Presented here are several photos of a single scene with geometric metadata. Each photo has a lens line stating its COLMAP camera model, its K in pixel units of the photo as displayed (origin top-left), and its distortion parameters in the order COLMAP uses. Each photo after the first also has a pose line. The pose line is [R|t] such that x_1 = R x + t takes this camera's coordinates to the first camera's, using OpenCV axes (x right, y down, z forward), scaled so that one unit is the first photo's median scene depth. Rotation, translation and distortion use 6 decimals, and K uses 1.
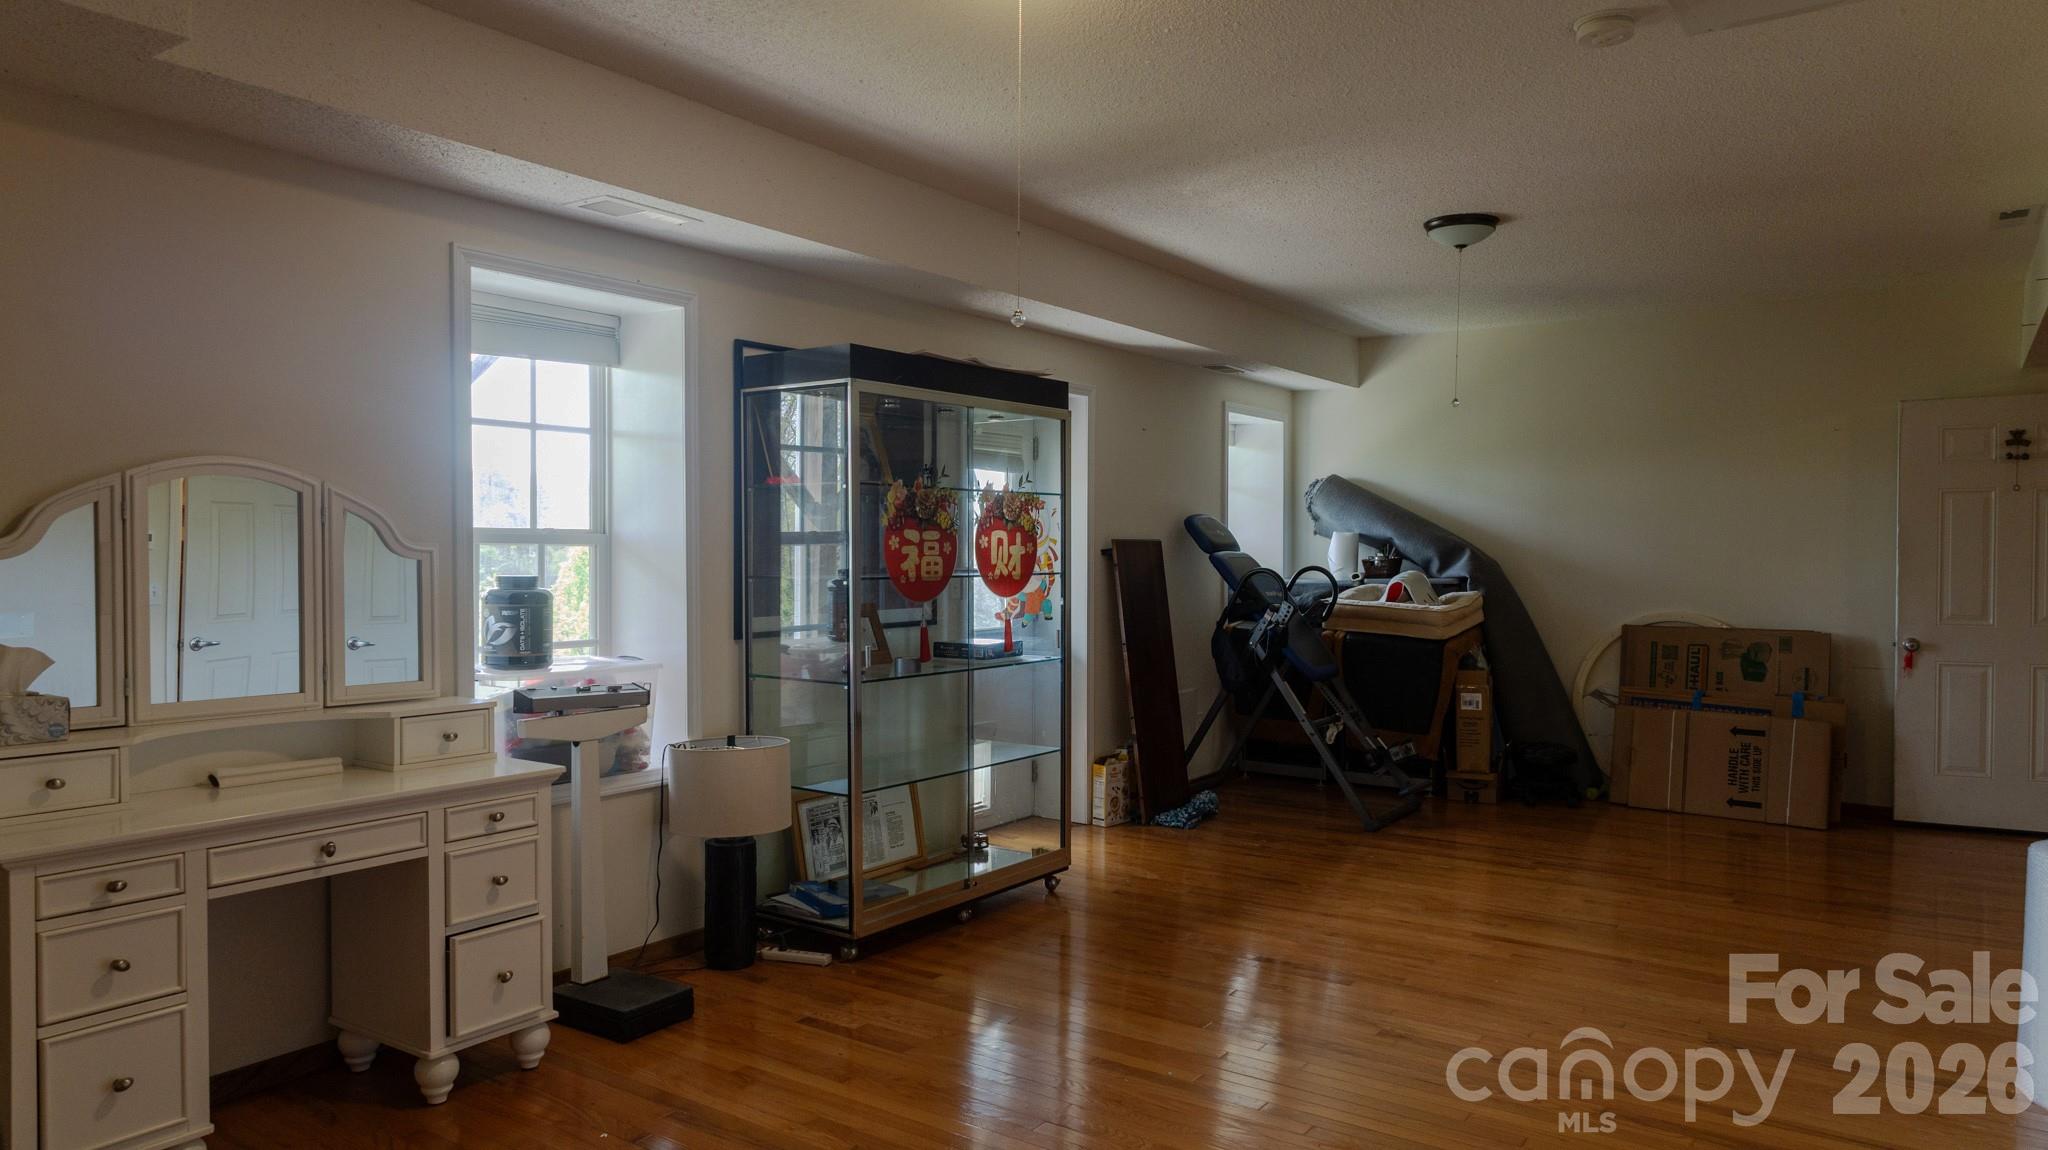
lens RADIAL K [[1329.8, 0, 1024.3], [0, 1329.8, 572.6], [0, 0, 1]] dist [-0.001515, -0.000255]
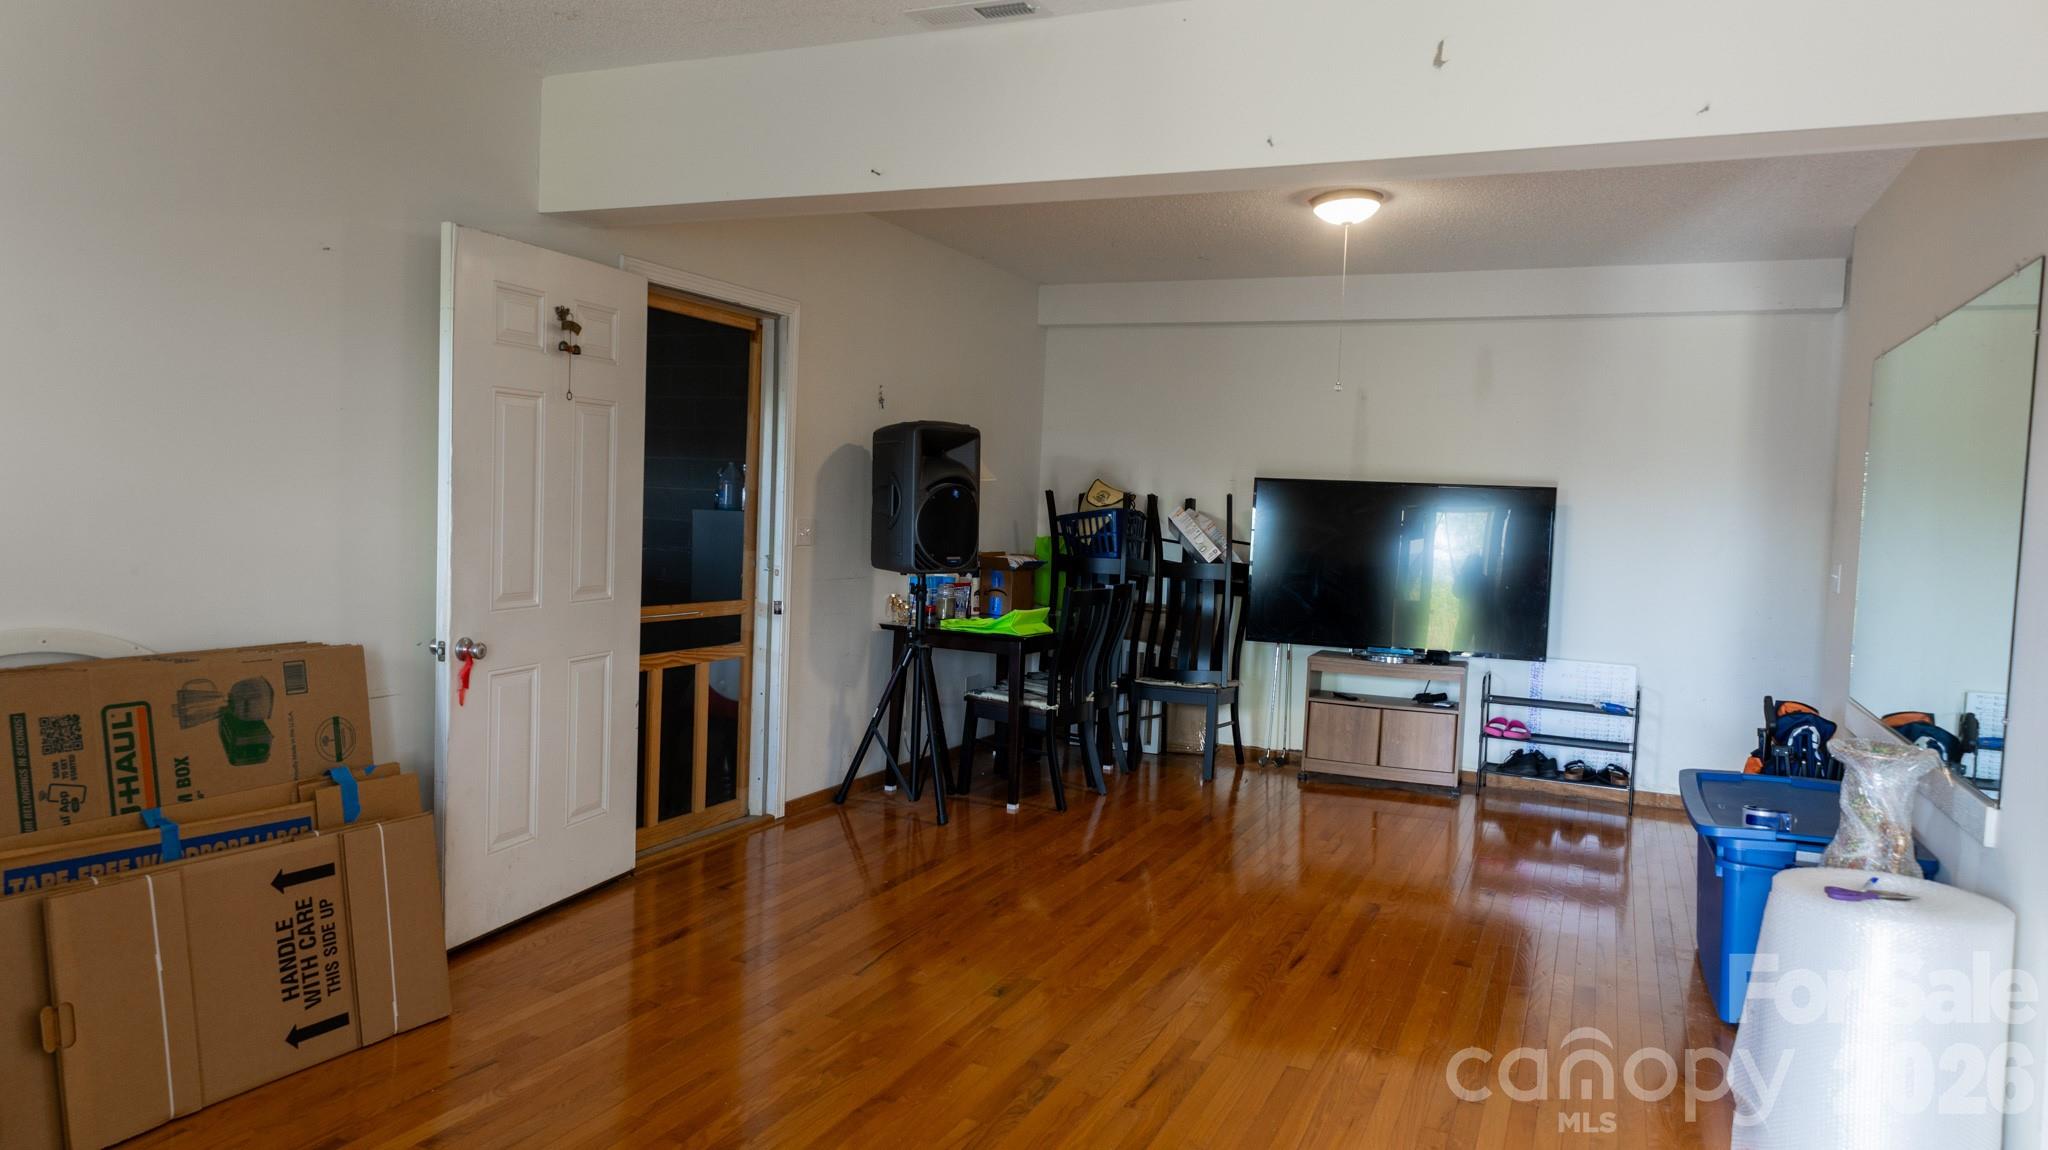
lens RADIAL K [[1329.8, 0, 1024.2], [0, 1329.8, 576.0], [0, 0, 1]] dist [-0.001515, -0.000255]
pose [[-0.201945, -0.064250, 0.977287, 0.045185], [-0.019699, 0.997911, 0.061535, -0.018013], [-0.979199, -0.006825, -0.202788, 0.839094]]
